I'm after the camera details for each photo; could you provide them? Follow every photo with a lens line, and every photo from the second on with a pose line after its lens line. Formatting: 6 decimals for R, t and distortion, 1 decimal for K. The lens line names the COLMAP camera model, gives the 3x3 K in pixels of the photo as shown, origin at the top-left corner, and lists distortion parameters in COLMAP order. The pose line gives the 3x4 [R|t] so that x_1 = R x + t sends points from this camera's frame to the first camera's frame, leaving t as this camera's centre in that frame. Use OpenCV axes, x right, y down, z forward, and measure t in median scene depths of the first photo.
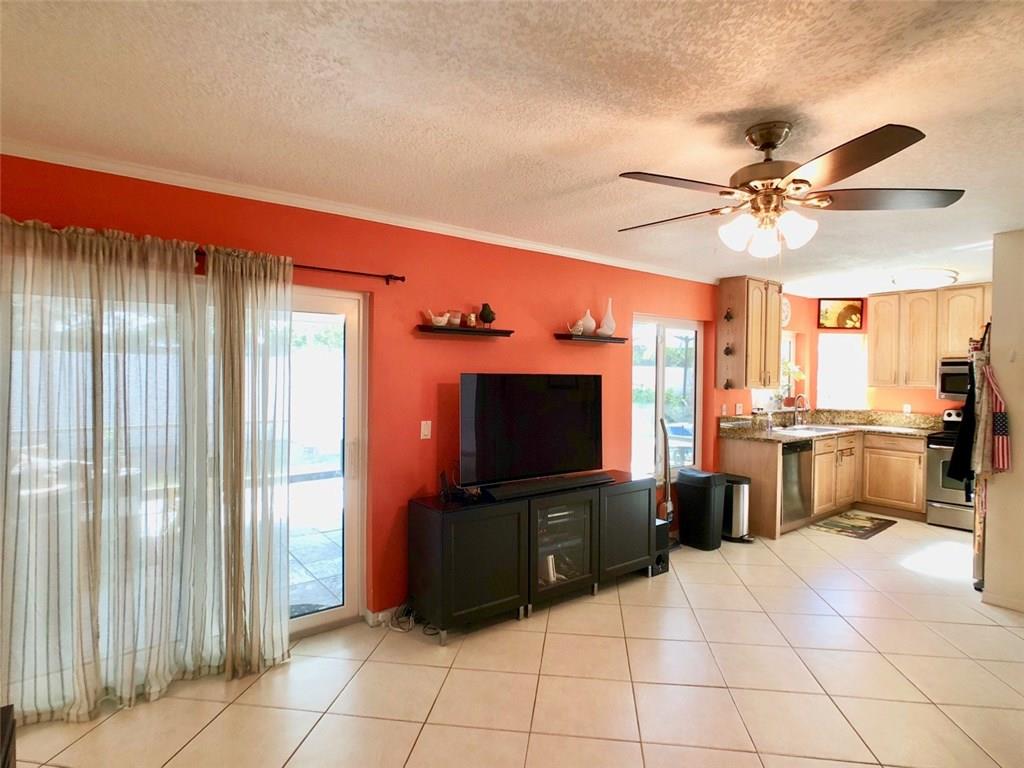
lens RADIAL K [[546.0, 0, 517.4], [0, 546.0, 377.6], [0, 0, 1]] dist [-0.019278, 0.008544]
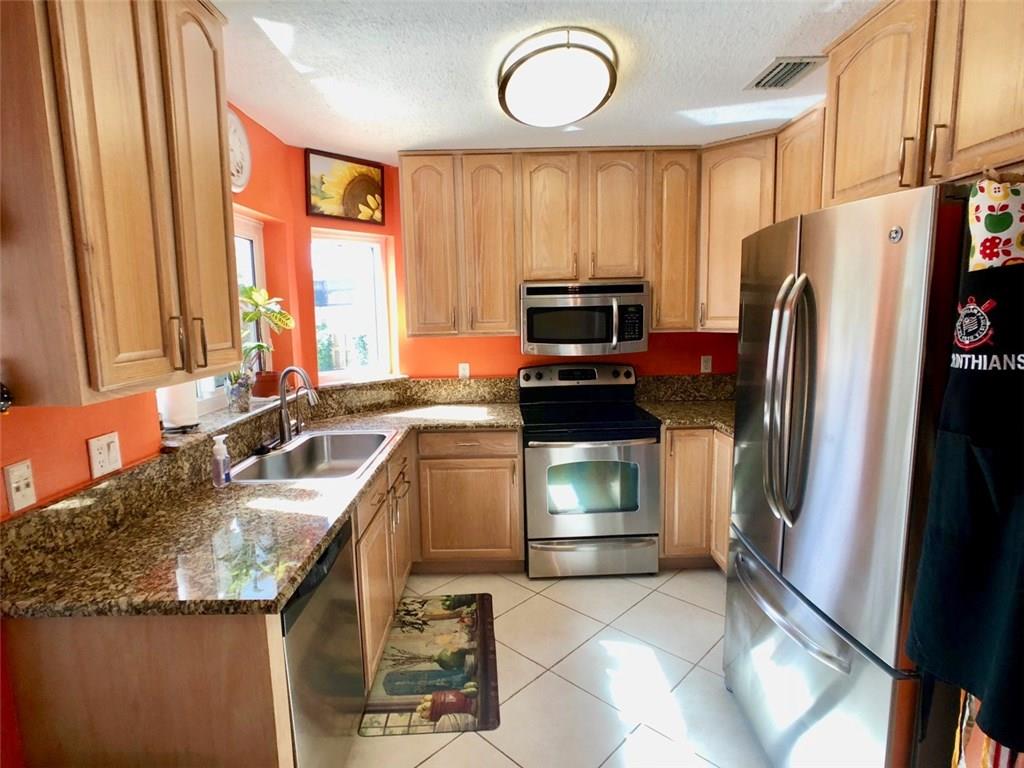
lens RADIAL K [[546.0, 0, 516.6], [0, 546.0, 384.5], [0, 0, 1]] dist [-0.019278, 0.008544]
pose [[0.594577, -0.133113, 0.792943, 0.291709], [0.032270, 0.989357, 0.141888, -0.008972], [-0.803391, -0.058775, 0.592544, 0.614493]]
